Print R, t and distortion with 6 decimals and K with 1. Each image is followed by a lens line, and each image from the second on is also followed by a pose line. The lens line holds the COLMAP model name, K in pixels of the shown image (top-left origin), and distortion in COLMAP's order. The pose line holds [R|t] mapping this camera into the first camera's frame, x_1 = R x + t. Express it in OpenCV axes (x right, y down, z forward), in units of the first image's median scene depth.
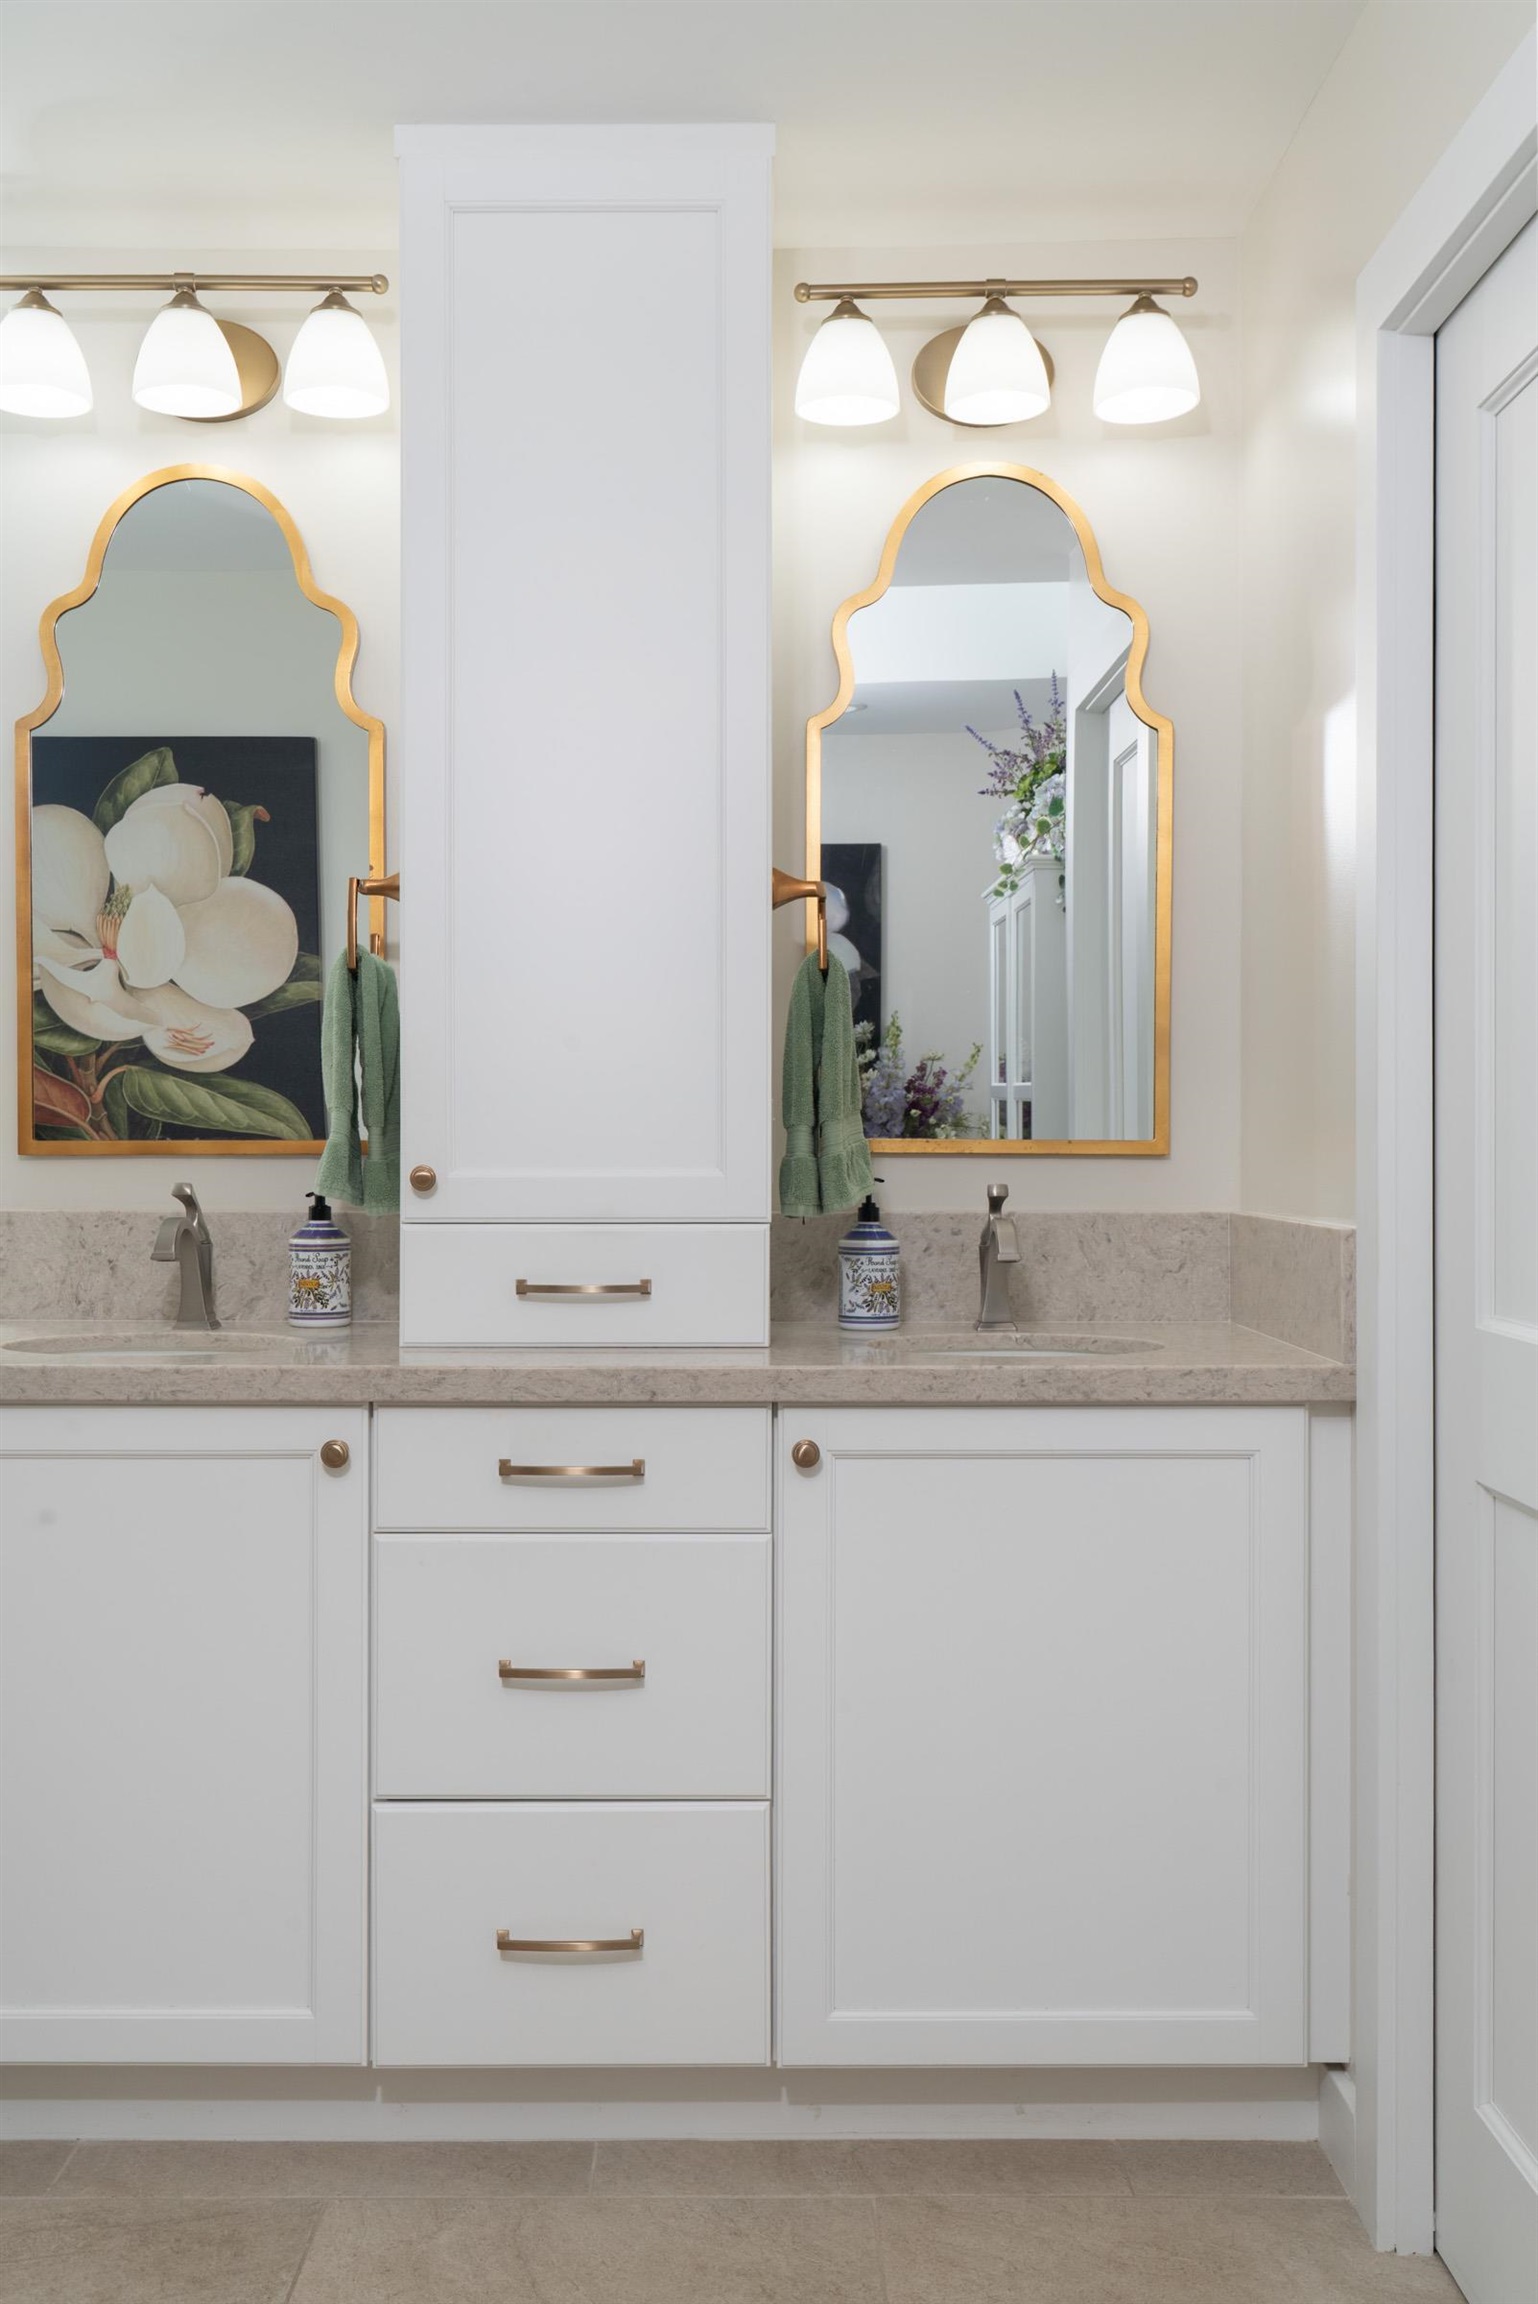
lens RADIAL K [[2529.2, 0, 769.0], [0, 2529.2, 1152.0], [0, 0, 1]] dist [0.092197, 0.010156]
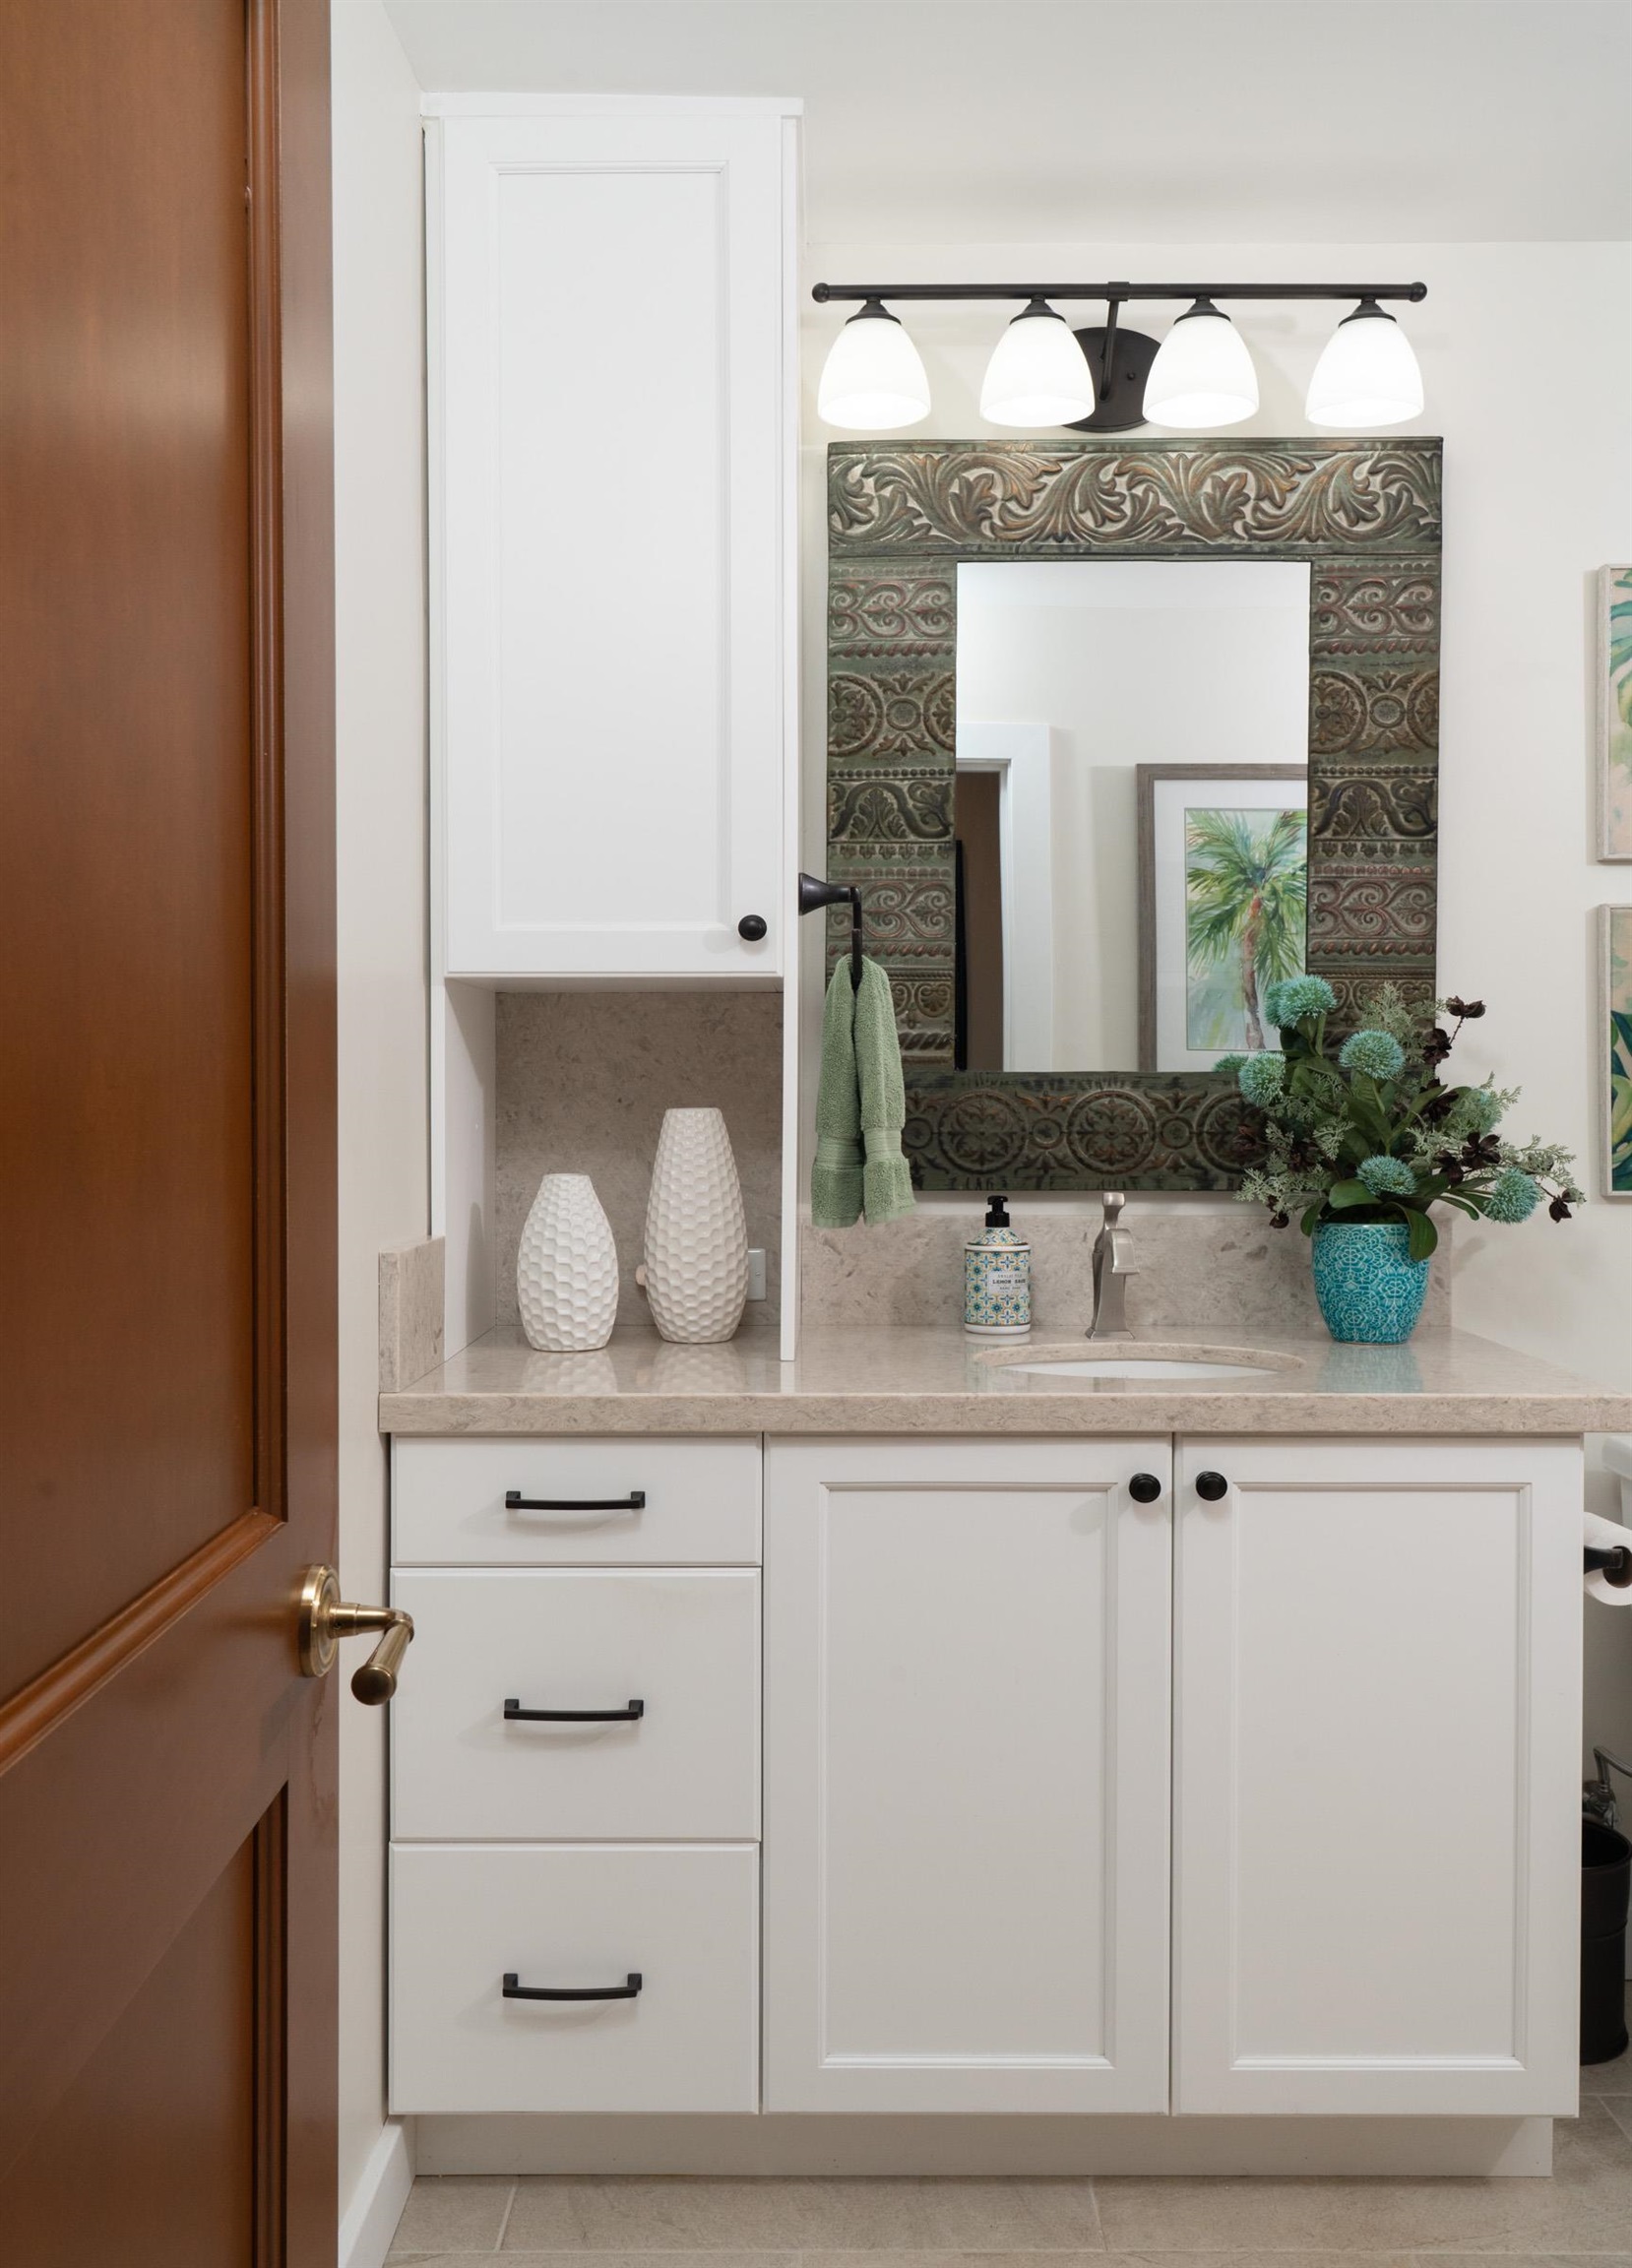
lens RADIAL K [[2619.5, 0, 816.0], [0, 2619.5, 1134.0], [0, 0, 1]] dist [0.013531, 0.005180]
pose [[0.999971, 0.002077, 0.007341, -0.141521], [-0.001972, 0.999895, -0.014342, -0.000585], [-0.007370, 0.014327, 0.999870, 0.001041]]
